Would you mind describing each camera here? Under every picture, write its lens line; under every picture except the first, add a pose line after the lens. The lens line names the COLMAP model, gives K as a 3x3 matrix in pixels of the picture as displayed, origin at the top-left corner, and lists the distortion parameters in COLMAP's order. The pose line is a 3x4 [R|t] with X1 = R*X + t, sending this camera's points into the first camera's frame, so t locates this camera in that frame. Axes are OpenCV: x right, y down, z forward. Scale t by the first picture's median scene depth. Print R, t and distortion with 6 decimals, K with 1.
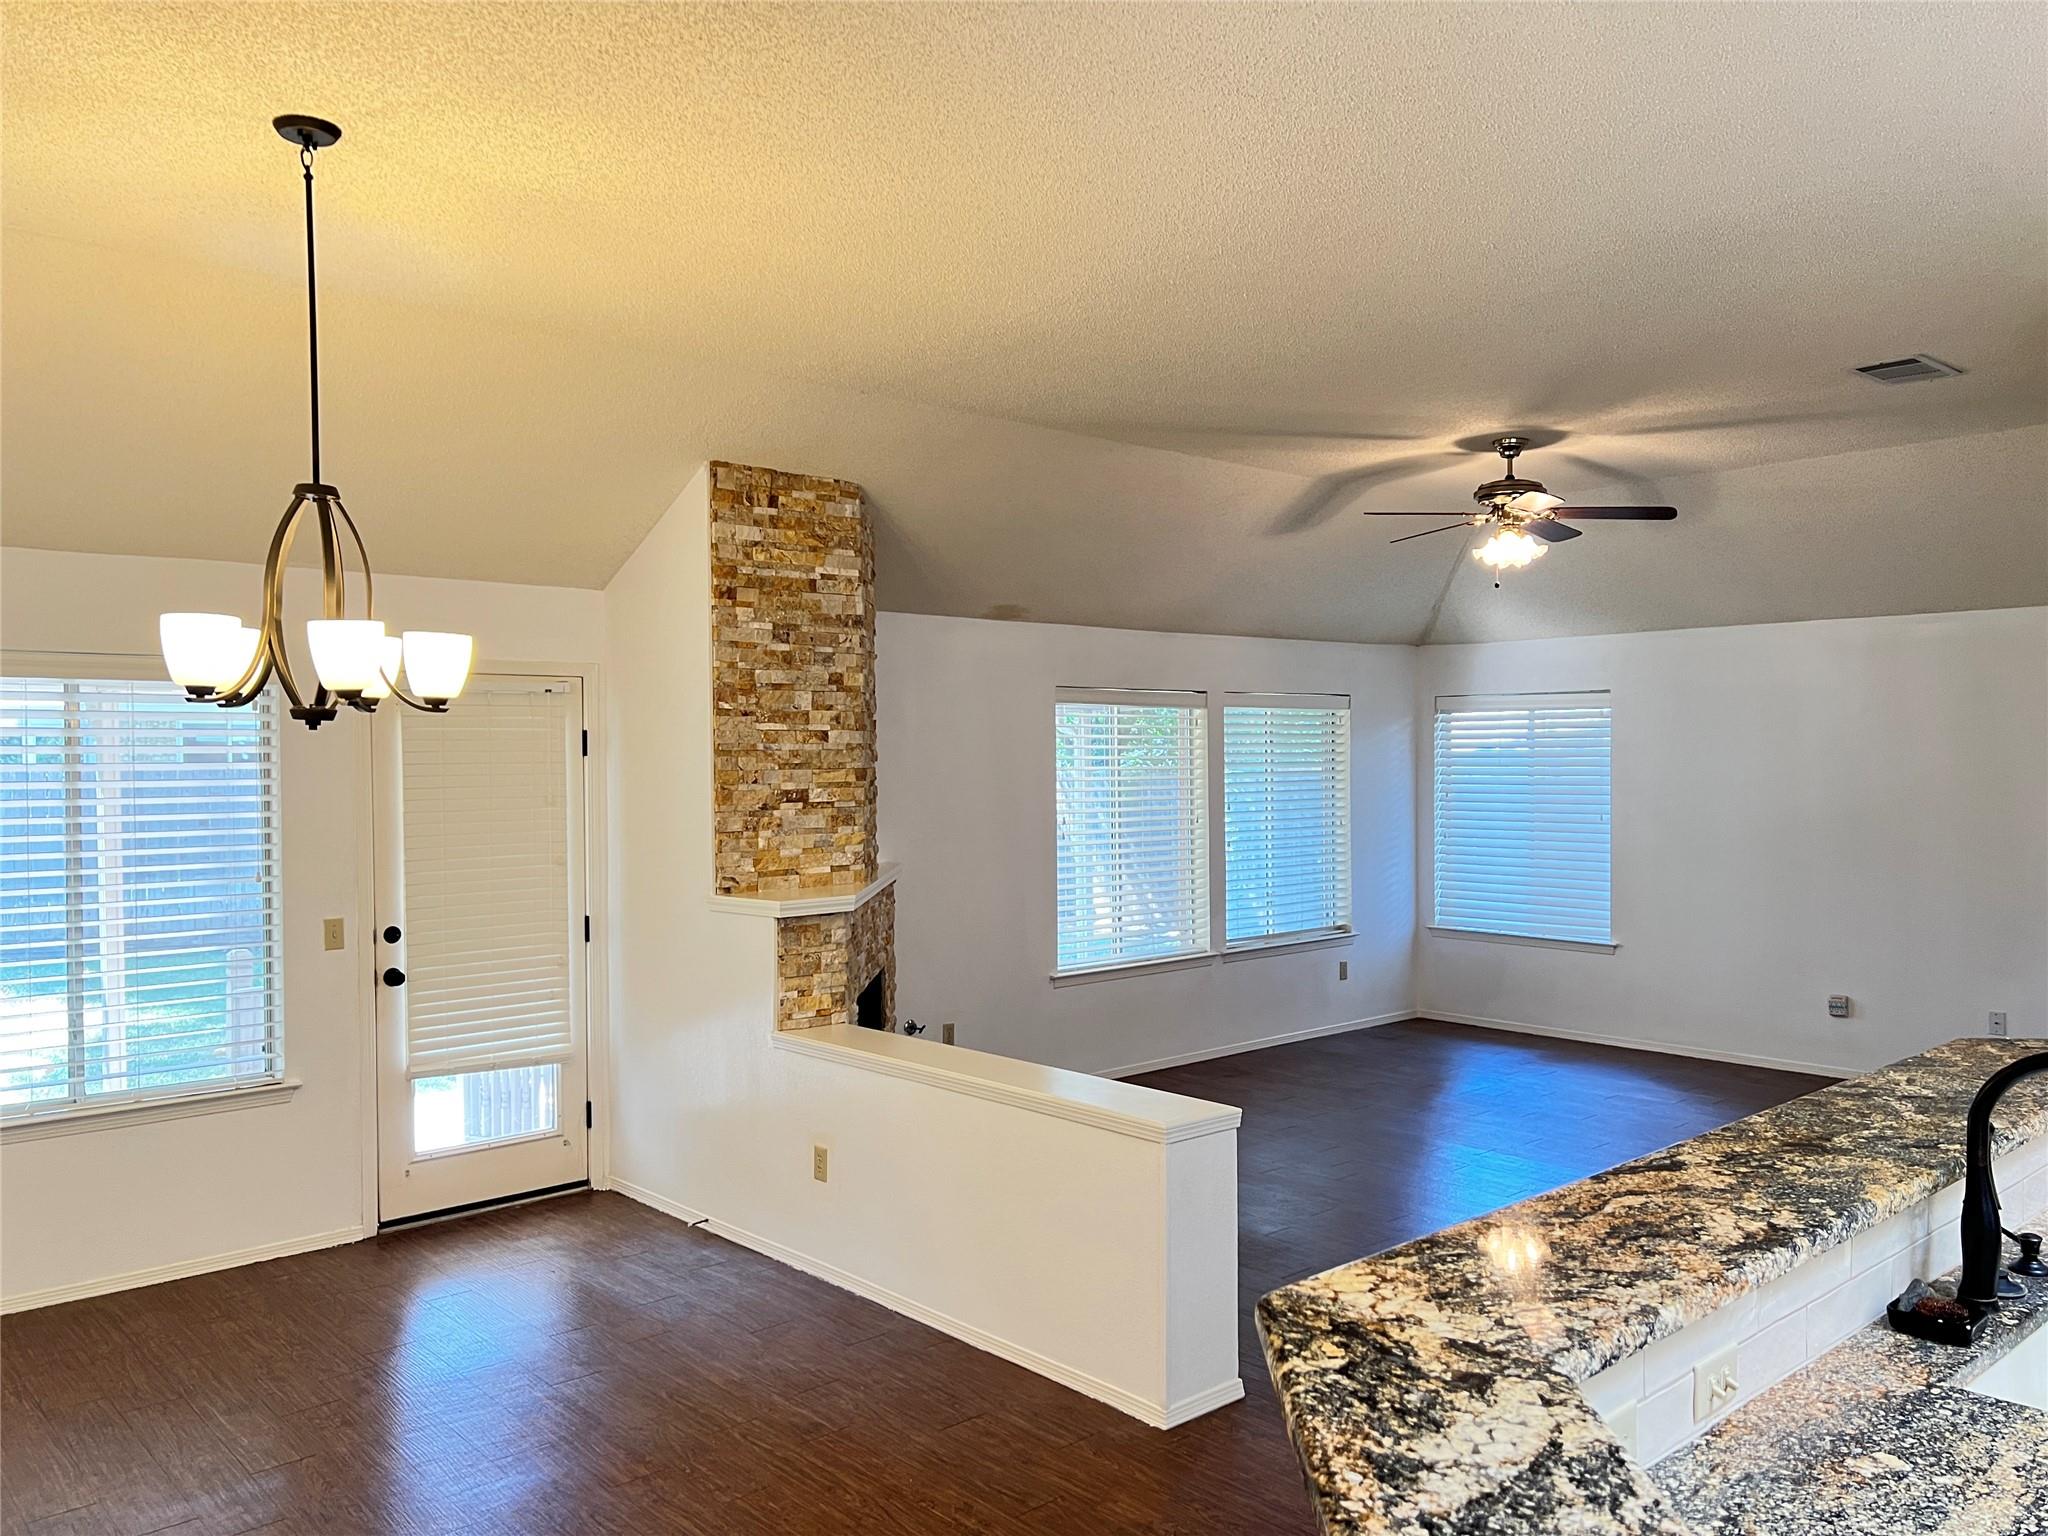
lens RADIAL K [[1512.4, 0, 1057.8], [0, 1512.4, 795.3], [0, 0, 1]] dist [0.041789, -0.042151]
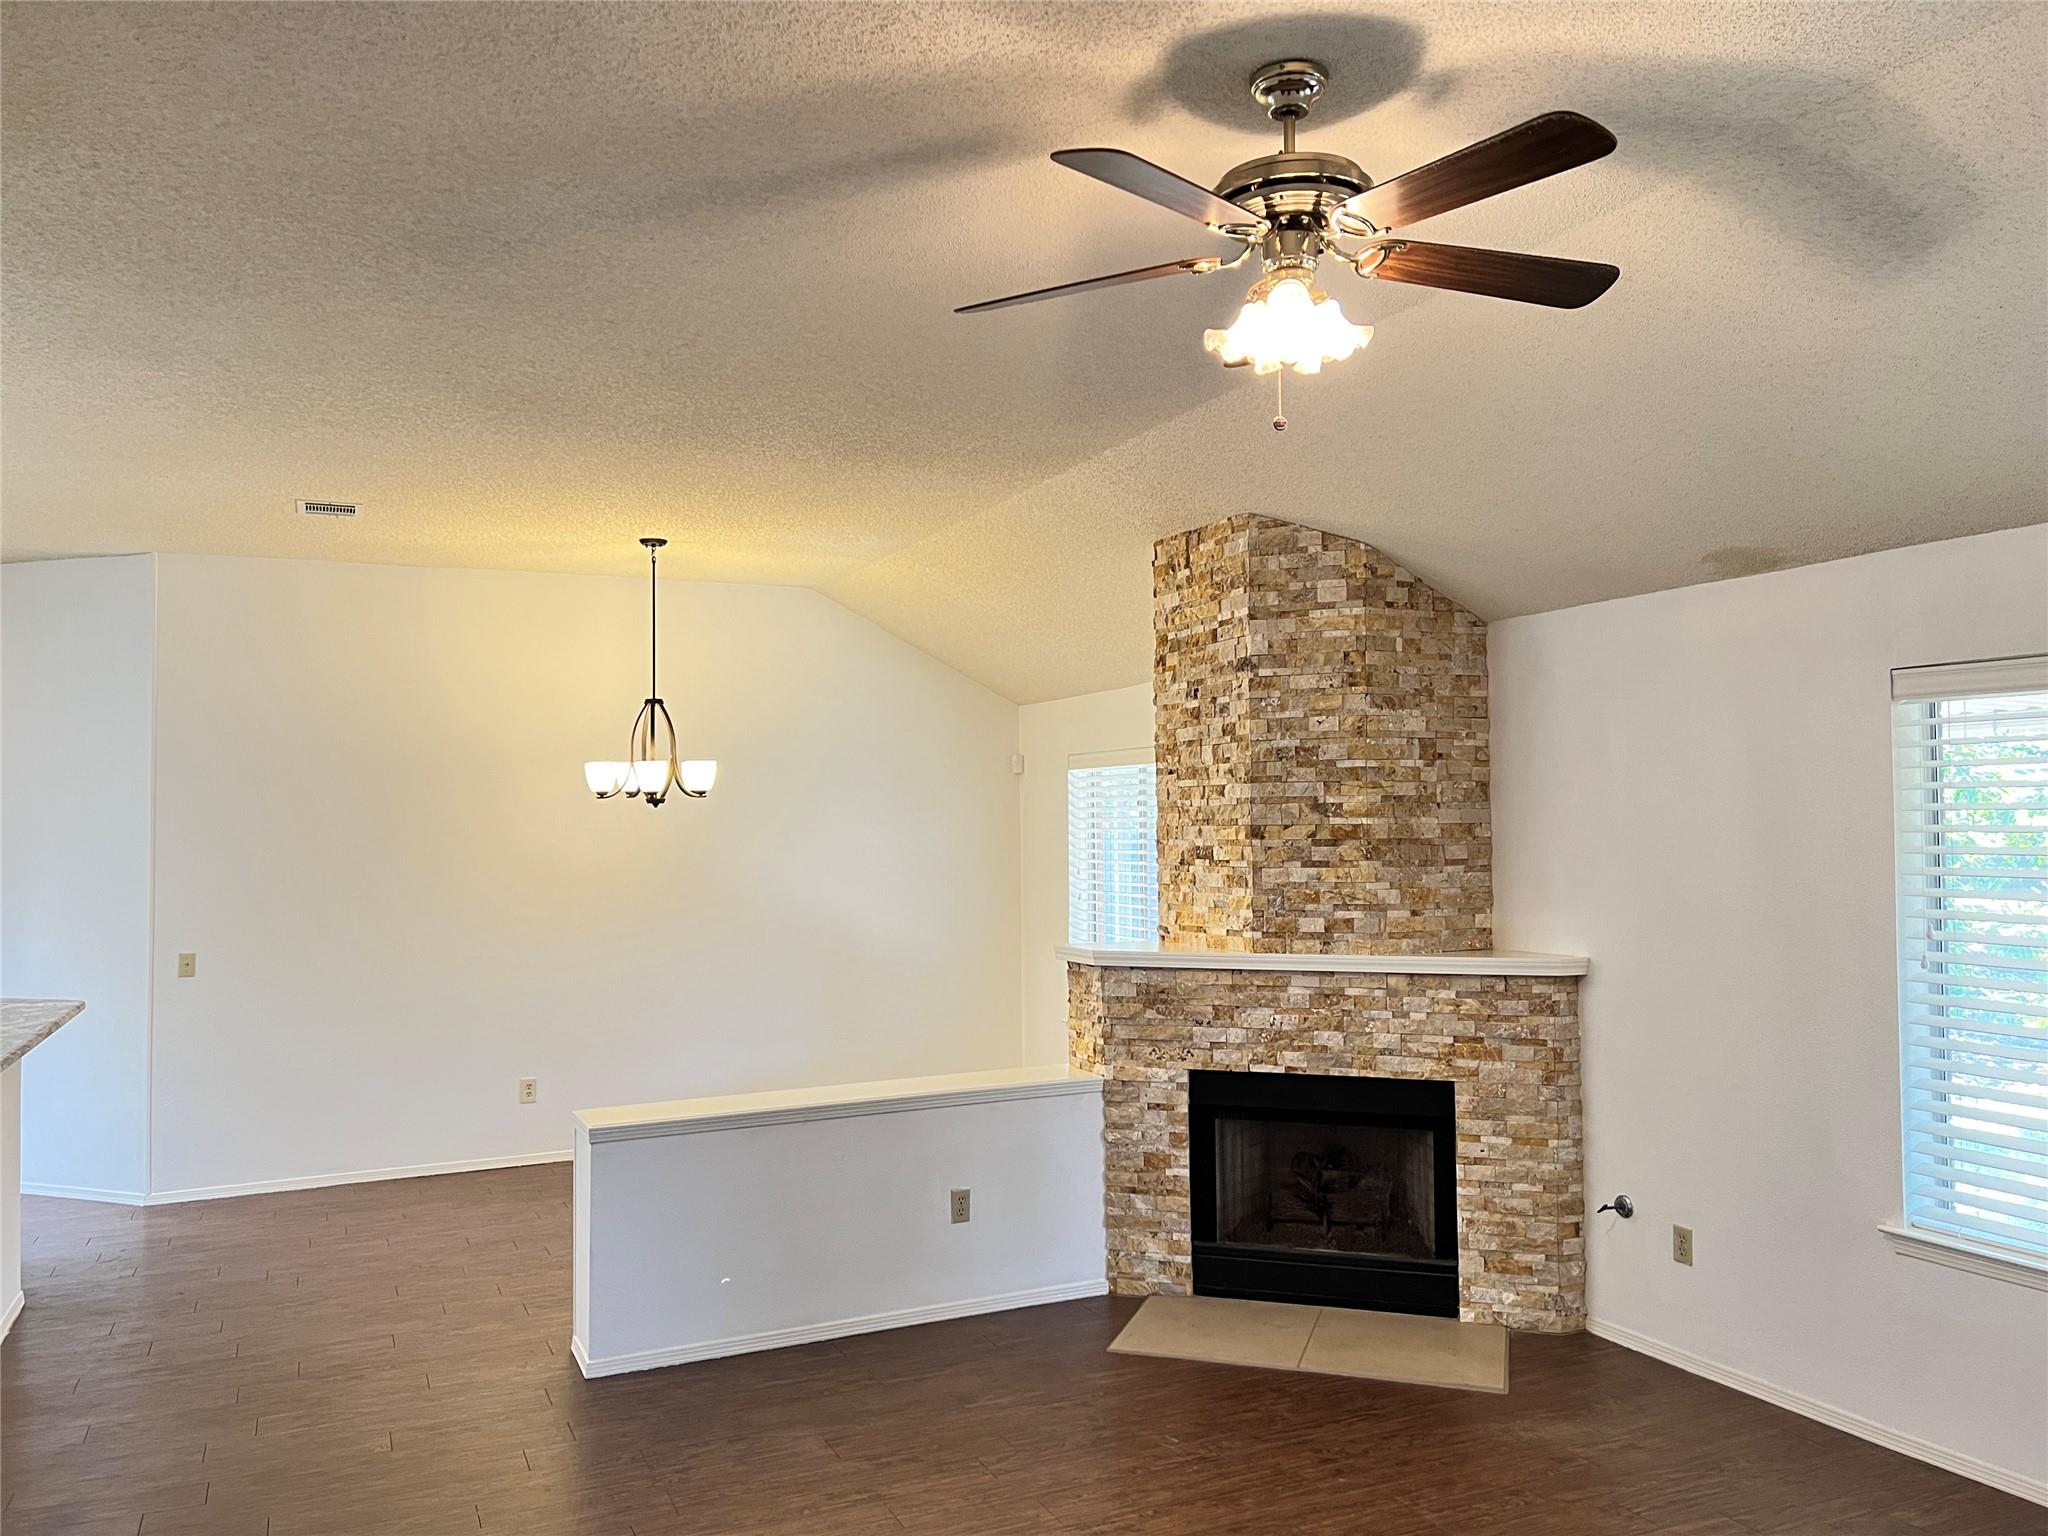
lens RADIAL K [[1512.4, 0, 1023.4], [0, 1512.4, 785.2], [0, 0, 1]] dist [0.041789, -0.042151]
pose [[-0.299119, -0.012157, -0.954138, 0.820787], [-0.010341, 0.999901, -0.009498, -0.033568], [0.954160, 0.007026, -0.299215, 1.210905]]
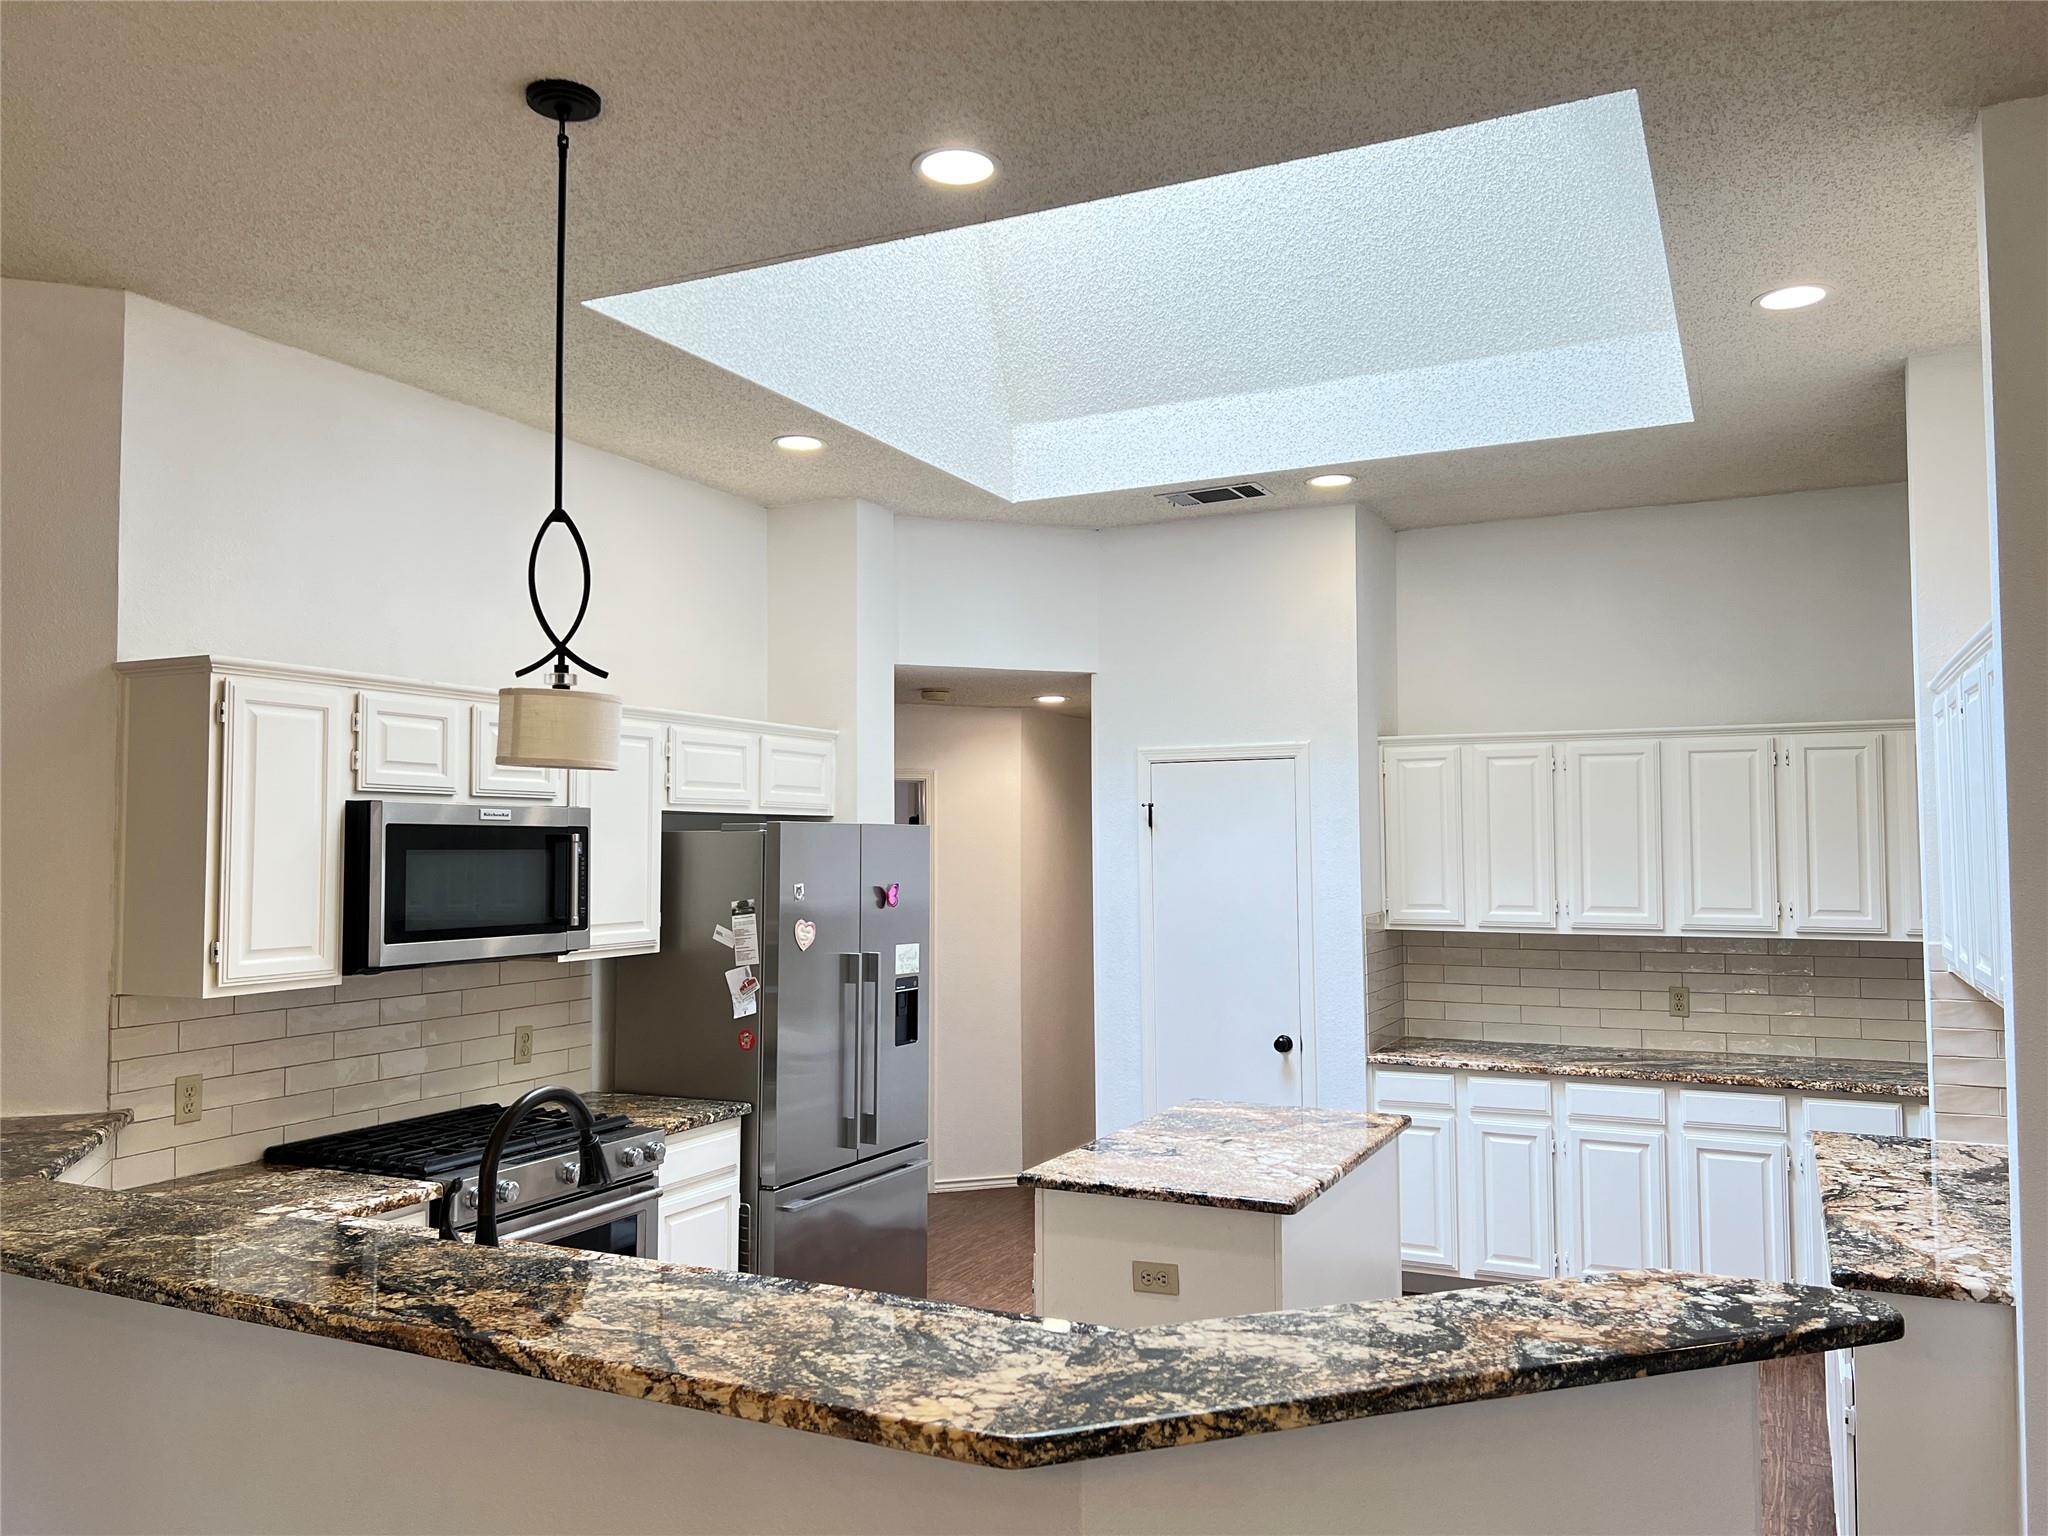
lens RADIAL K [[1512.4, 0, 1023.2], [0, 1512.4, 770.1], [0, 0, 1]] dist [0.041789, -0.042151]
pose [[-0.354407, 0.060572, 0.933127, -0.225653], [0.033540, 0.998081, -0.052050, -0.001096], [-0.934490, 0.012850, -0.355759, 0.422059]]
